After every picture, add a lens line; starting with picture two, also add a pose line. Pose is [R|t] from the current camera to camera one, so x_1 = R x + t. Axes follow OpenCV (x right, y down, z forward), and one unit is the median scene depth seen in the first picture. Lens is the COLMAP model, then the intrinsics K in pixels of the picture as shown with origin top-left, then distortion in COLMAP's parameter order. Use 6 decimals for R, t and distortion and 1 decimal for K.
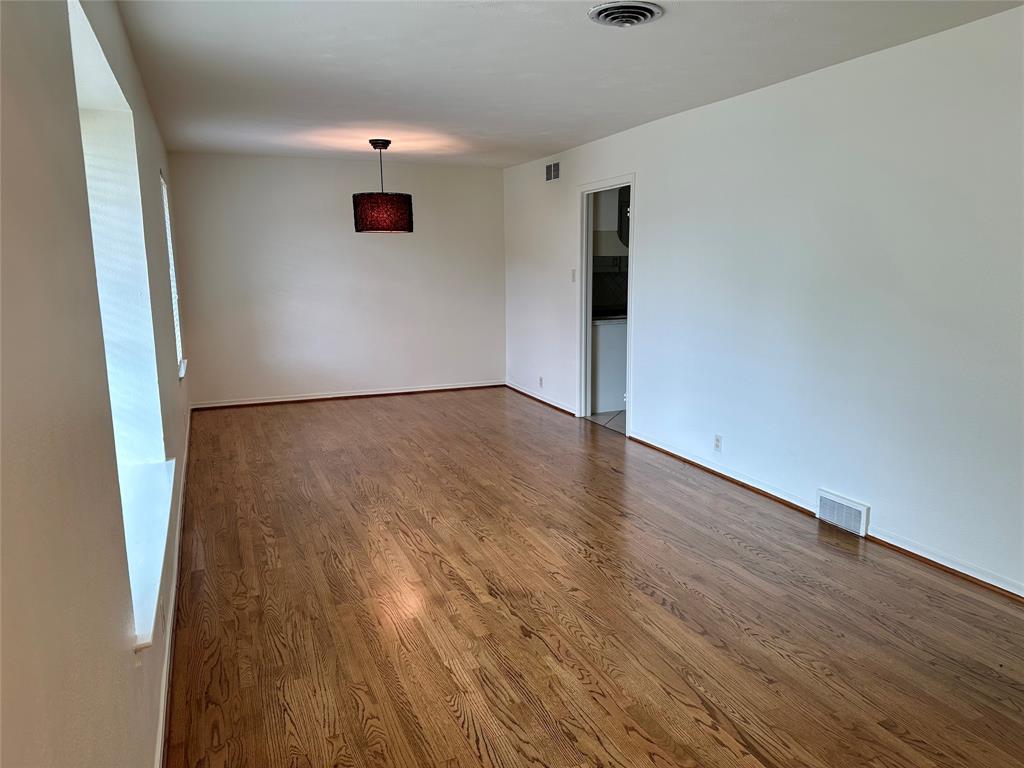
lens RADIAL K [[715.0, 0, 512.0], [0, 715.0, 384.0], [0, 0, 1]] dist [0.143304, -0.251647]
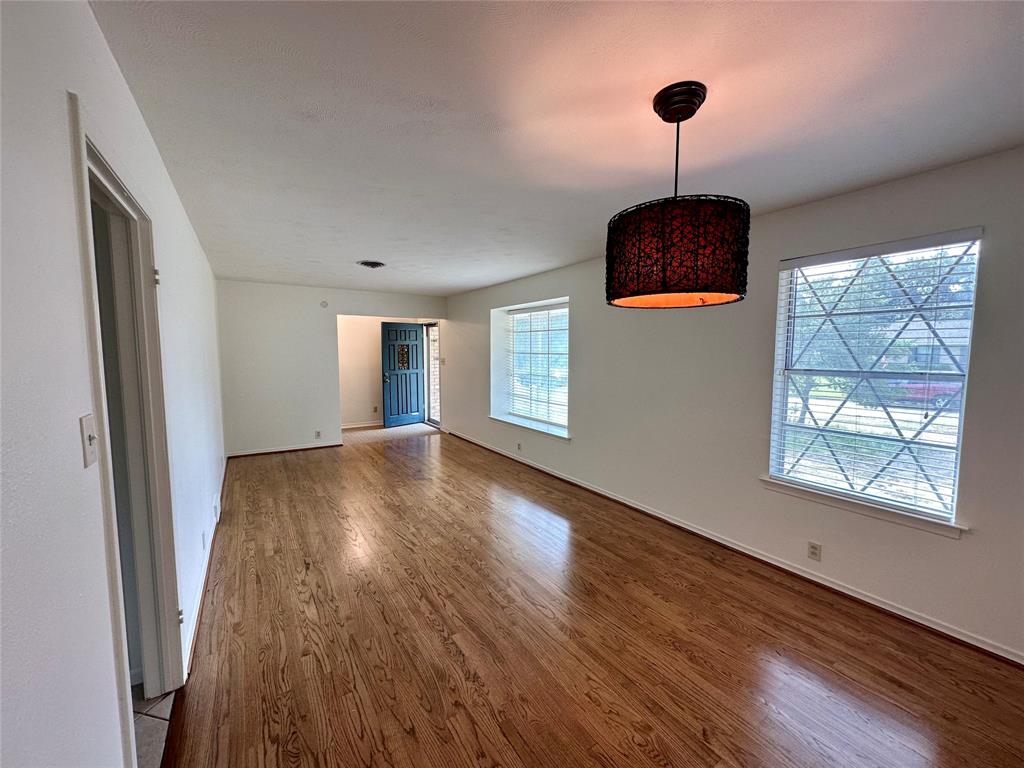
lens RADIAL K [[407.6, 0, 509.5], [0, 407.6, 384.7], [0, 0, 1]] dist [-0.001444, 0.000065]
pose [[-0.985379, 0.022304, -0.168911, -0.054579], [-0.021580, 0.967072, 0.253587, -0.349290], [0.169005, 0.253524, -0.952451, 1.936456]]
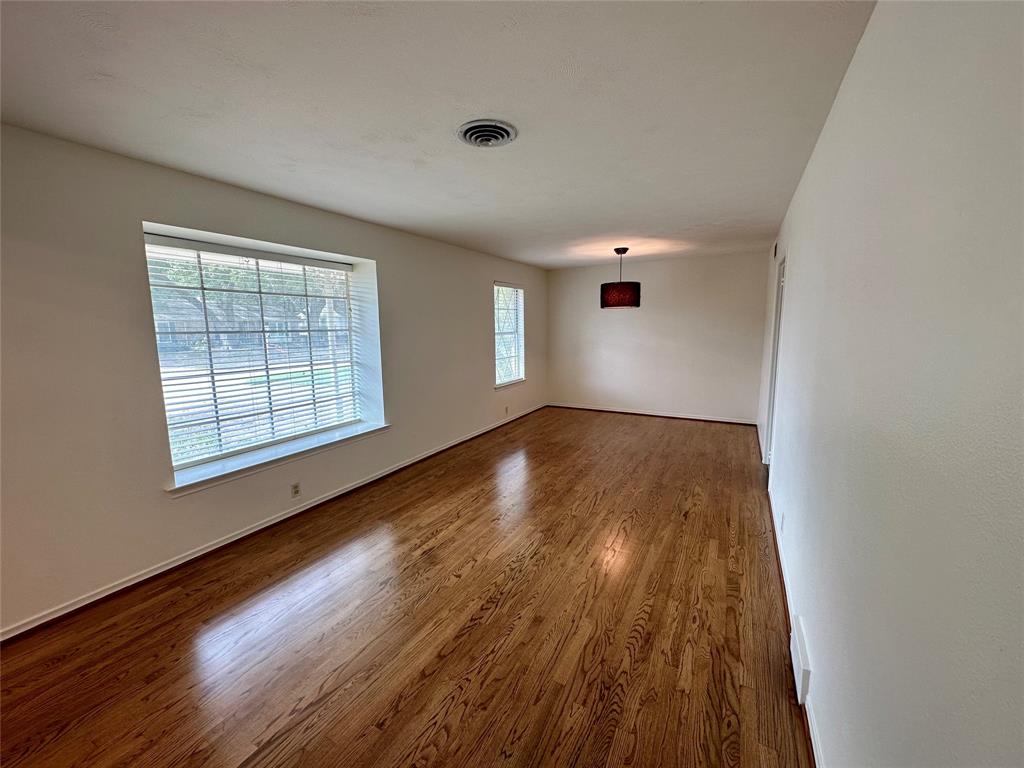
lens RADIAL K [[407.6, 0, 509.5], [0, 407.6, 384.7], [0, 0, 1]] dist [-0.001444, 0.000065]
pose [[0.617675, 0.114548, -0.778046, 0.568795], [-0.127997, 0.990787, 0.044255, -0.093739], [0.775947, 0.072253, 0.626646, 0.468661]]
